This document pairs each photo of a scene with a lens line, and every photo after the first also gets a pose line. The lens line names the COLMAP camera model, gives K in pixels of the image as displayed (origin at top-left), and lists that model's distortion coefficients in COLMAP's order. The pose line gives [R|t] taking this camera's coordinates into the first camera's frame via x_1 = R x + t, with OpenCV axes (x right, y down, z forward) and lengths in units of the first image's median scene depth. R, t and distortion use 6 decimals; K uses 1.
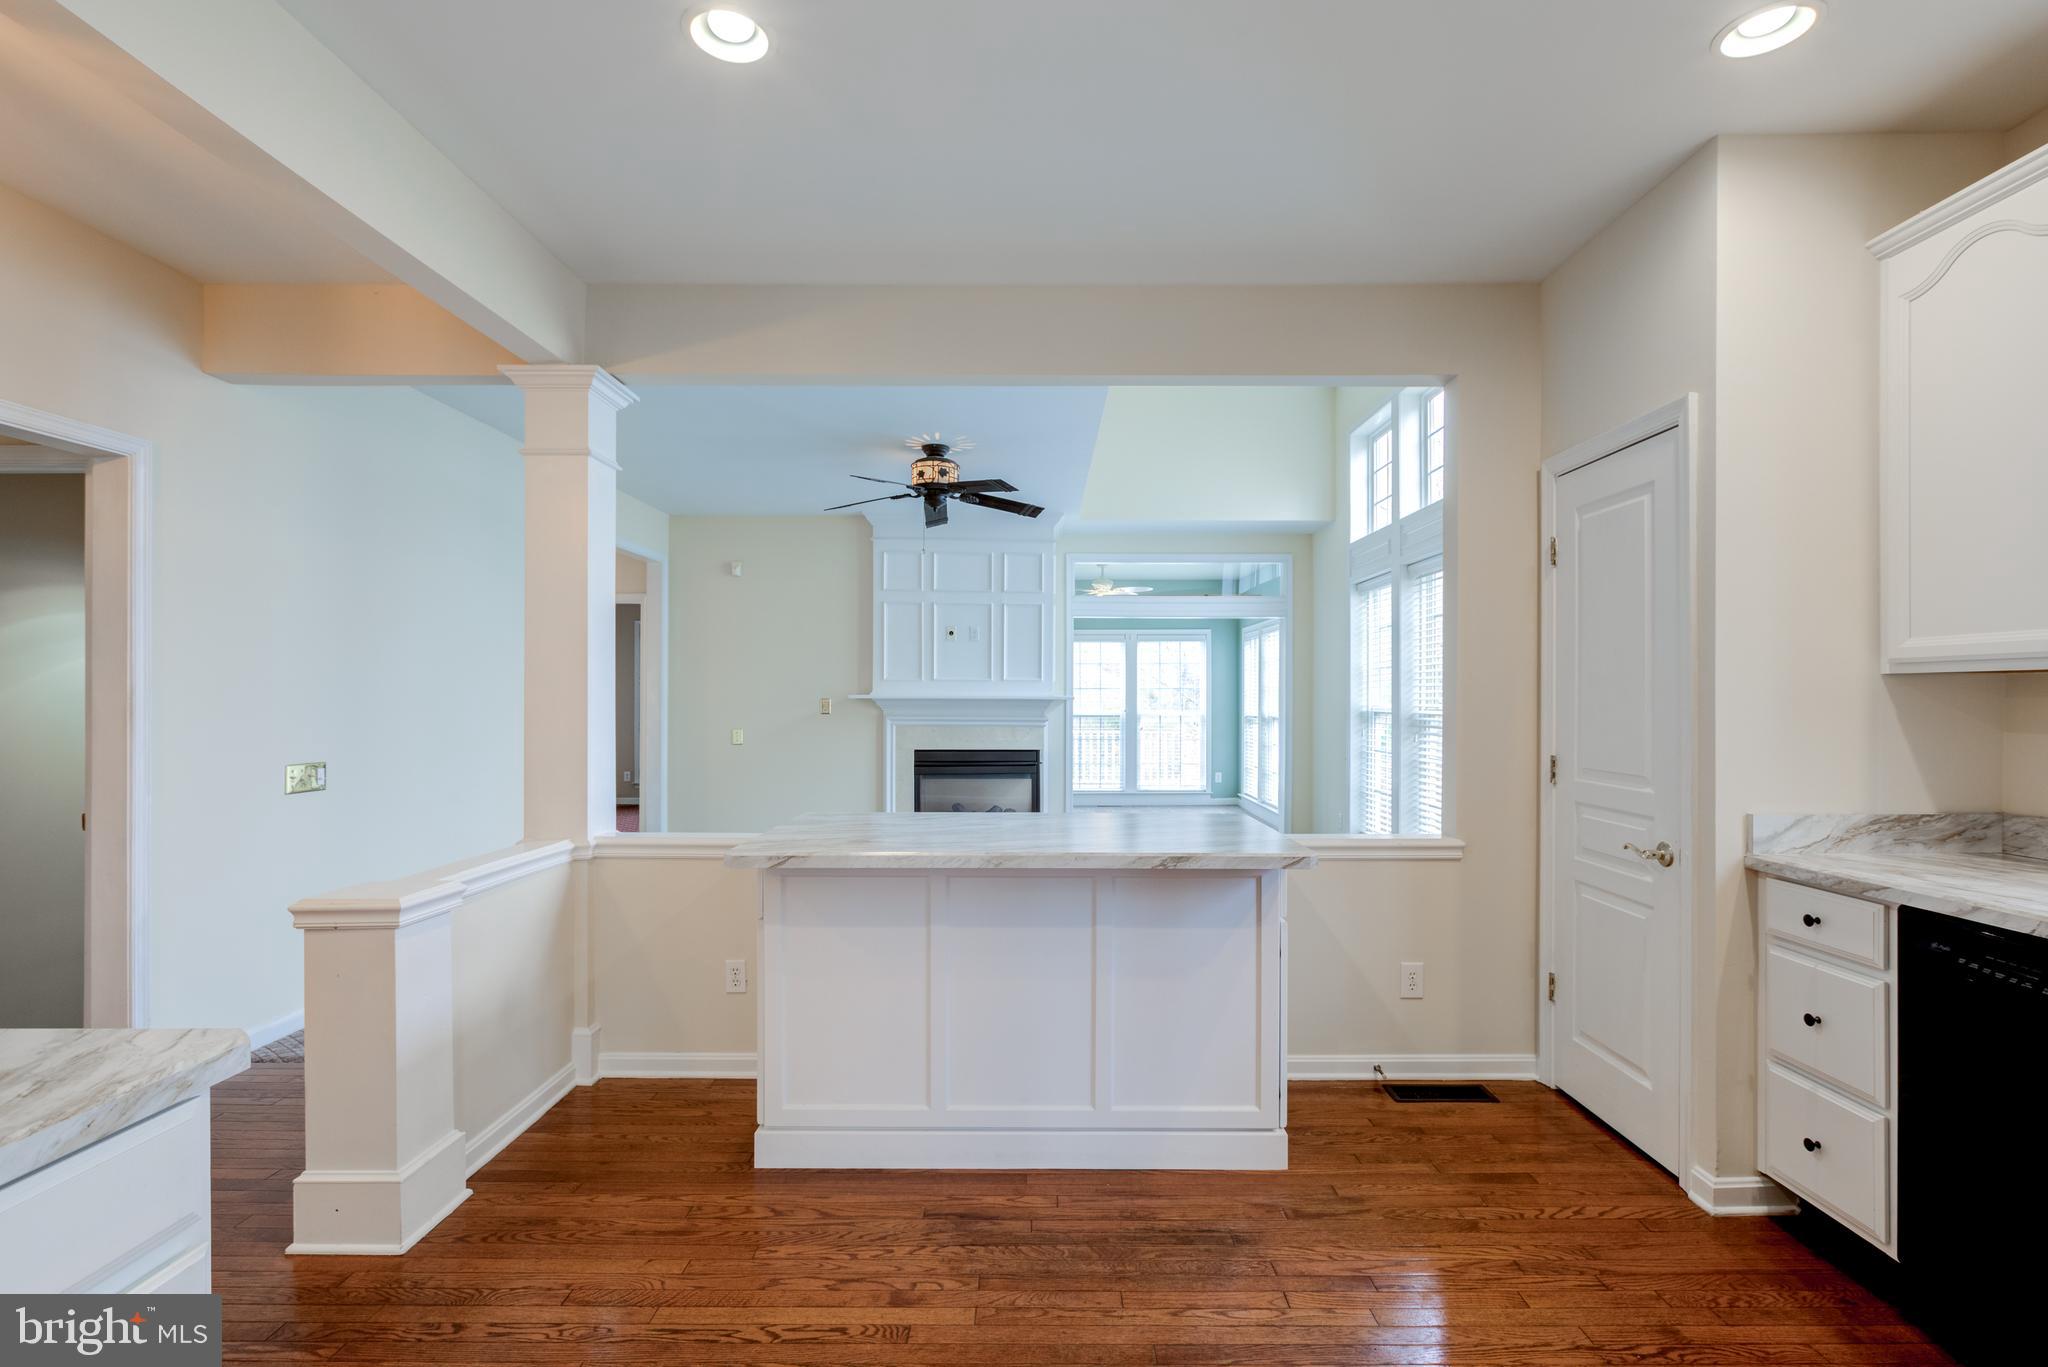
lens RADIAL K [[941.4, 0, 1033.7], [0, 941.4, 696.9], [0, 0, 1]] dist [-0.004121, 0.001930]
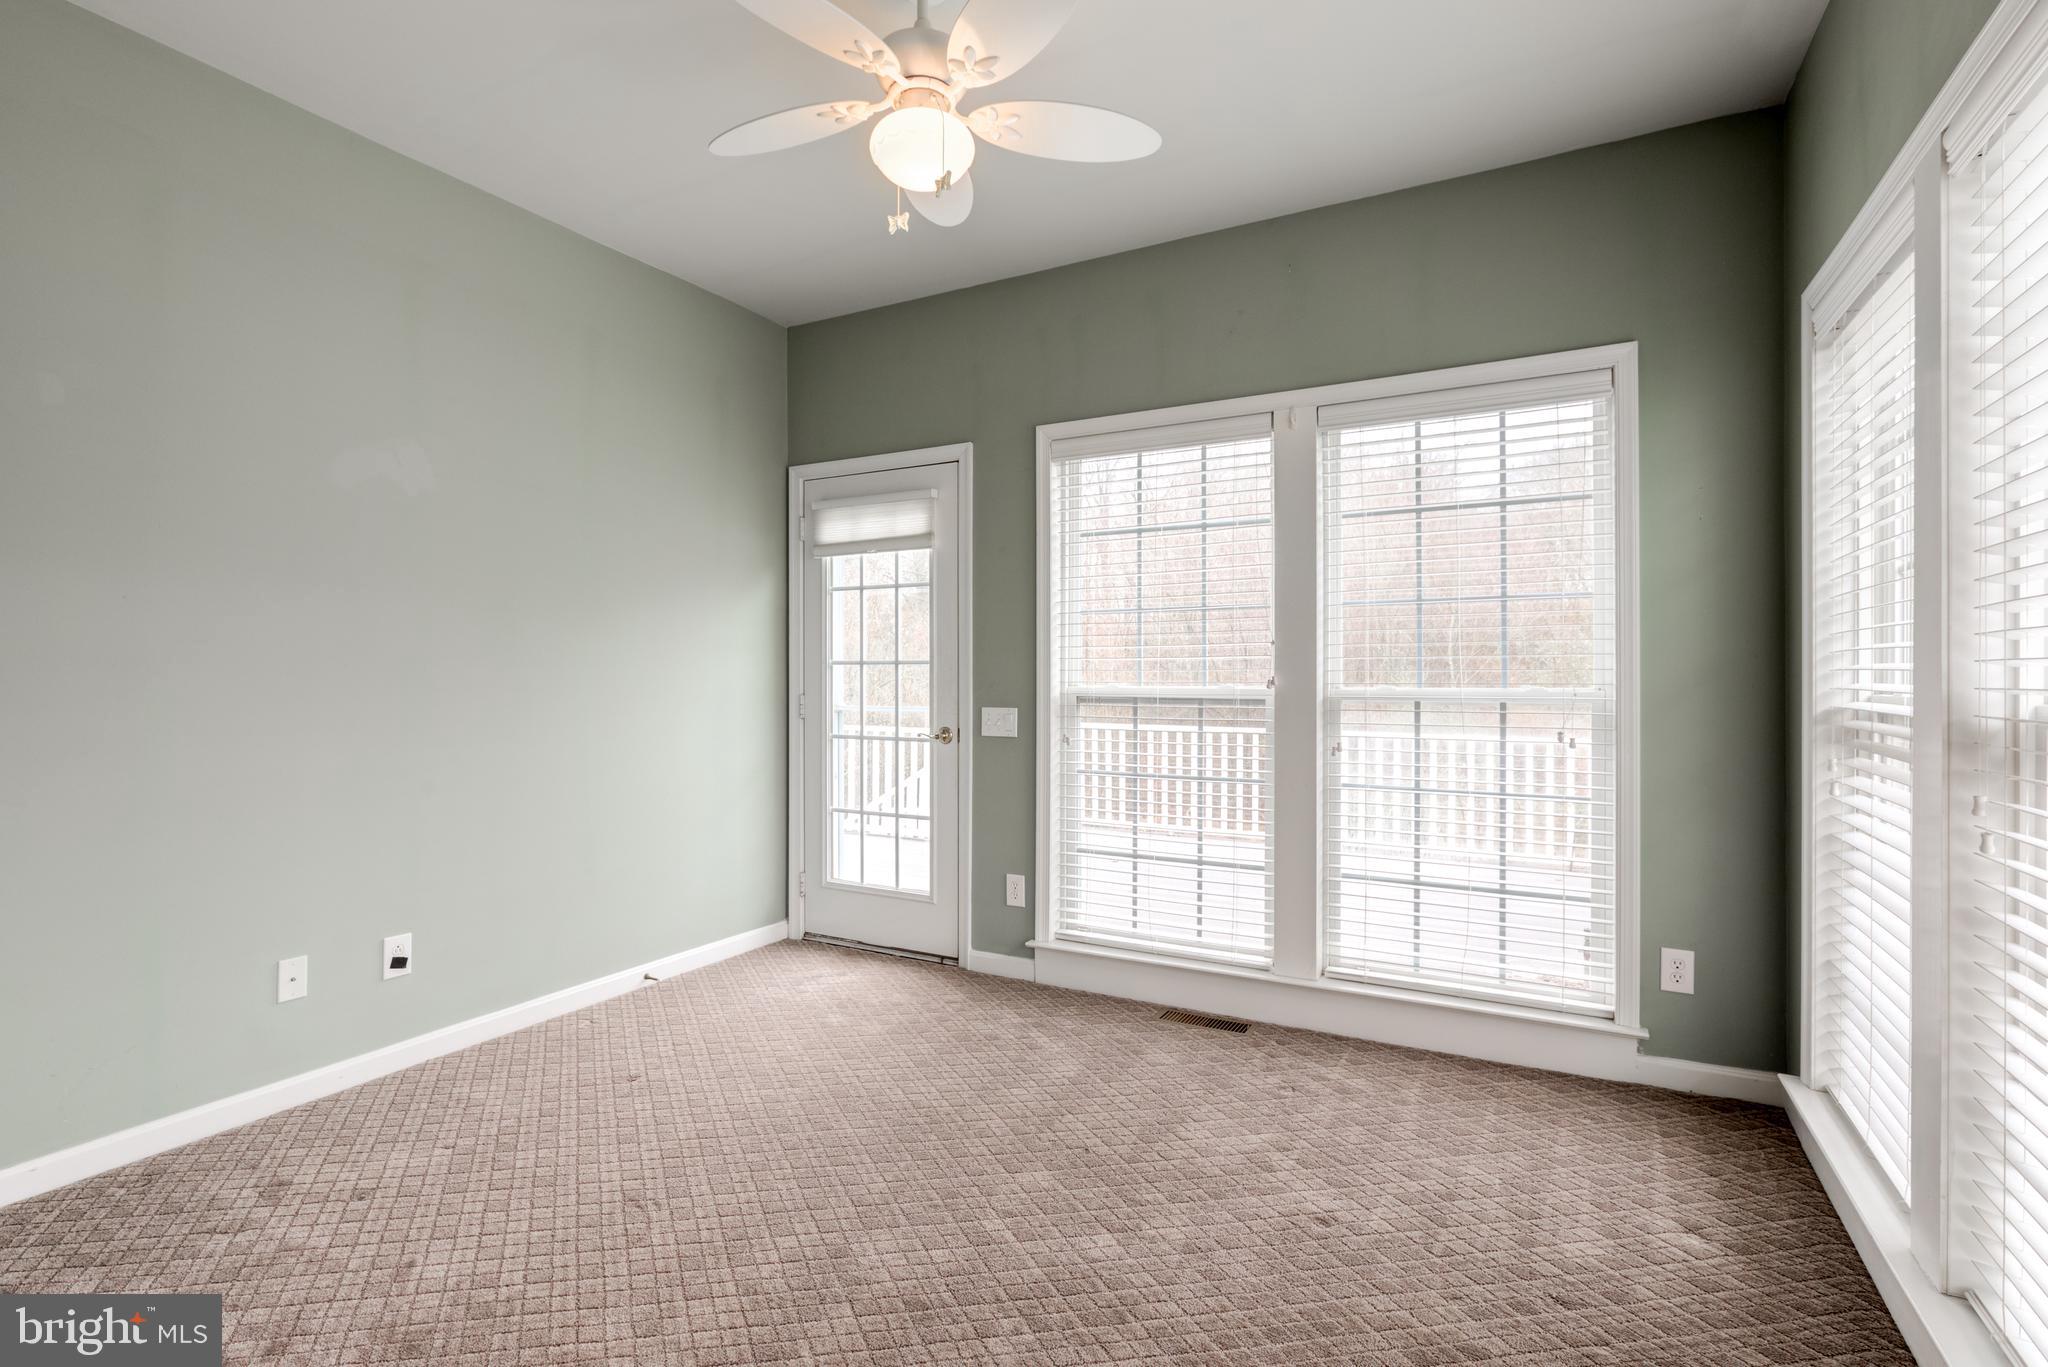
lens RADIAL K [[930.1, 0, 1026.2], [0, 930.1, 674.4], [0, 0, 1]] dist [-0.000440, 0.000225]
pose [[0.887288, 0.001017, -0.461214, 0.571881], [-0.000801, 0.999999, 0.000663, 0.042453], [0.461215, -0.000218, 0.887288, 2.587251]]
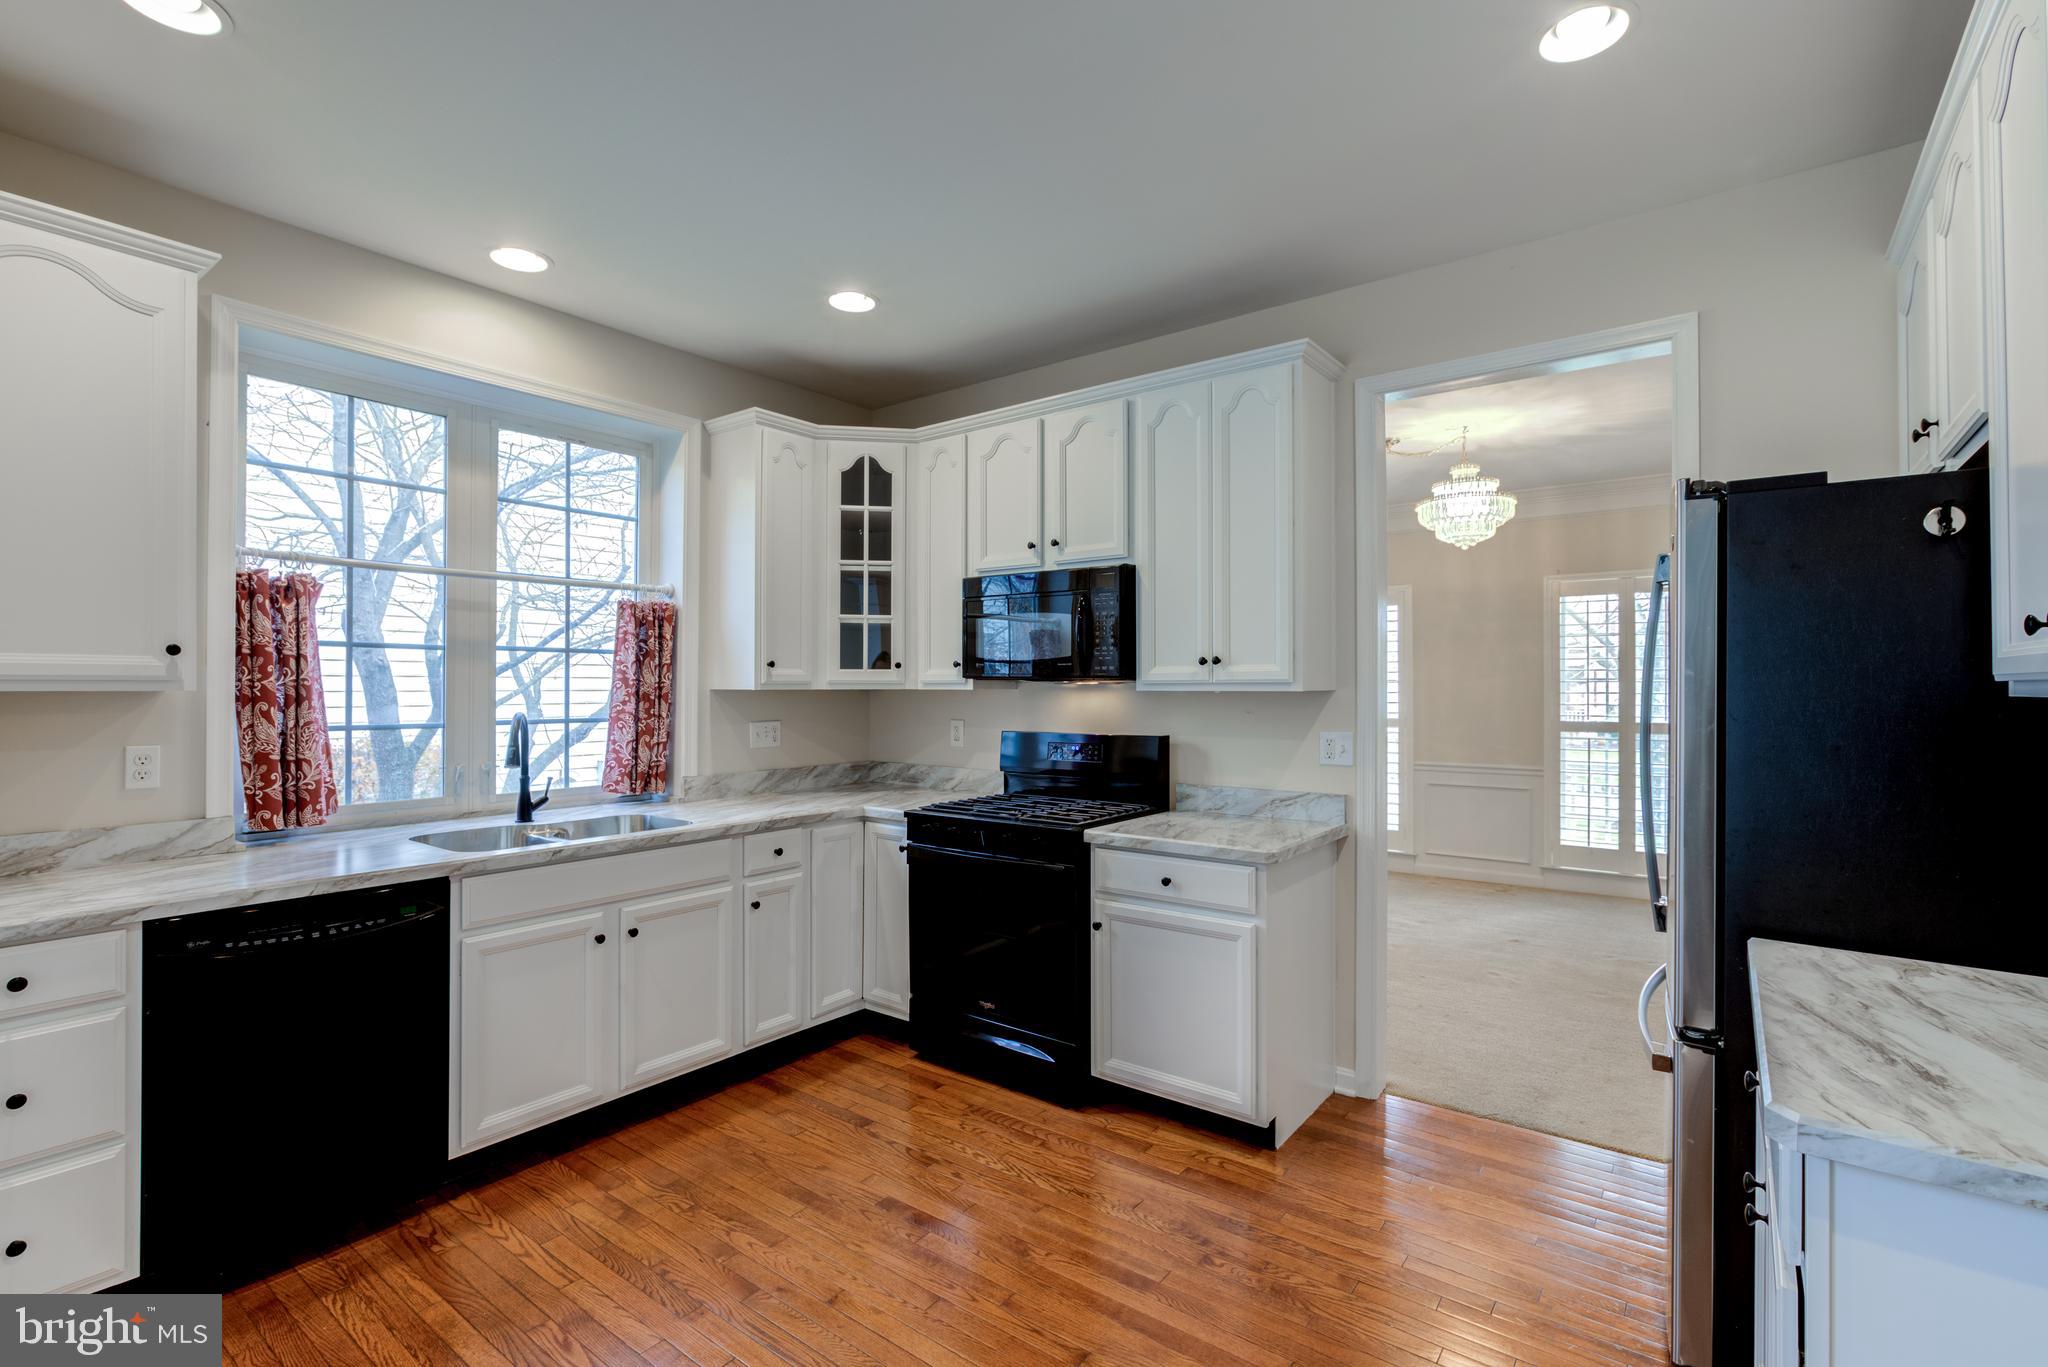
lens RADIAL K [[930.8, 0, 1018.7], [0, 930.8, 684.3], [0, 0, 1]] dist [-0.002081, 0.000645]
pose [[-0.796701, 0.001770, 0.604371, -0.280937], [-0.000582, 0.999993, -0.003697, -0.021447], [-0.604374, -0.003297, -0.796694, 0.778556]]
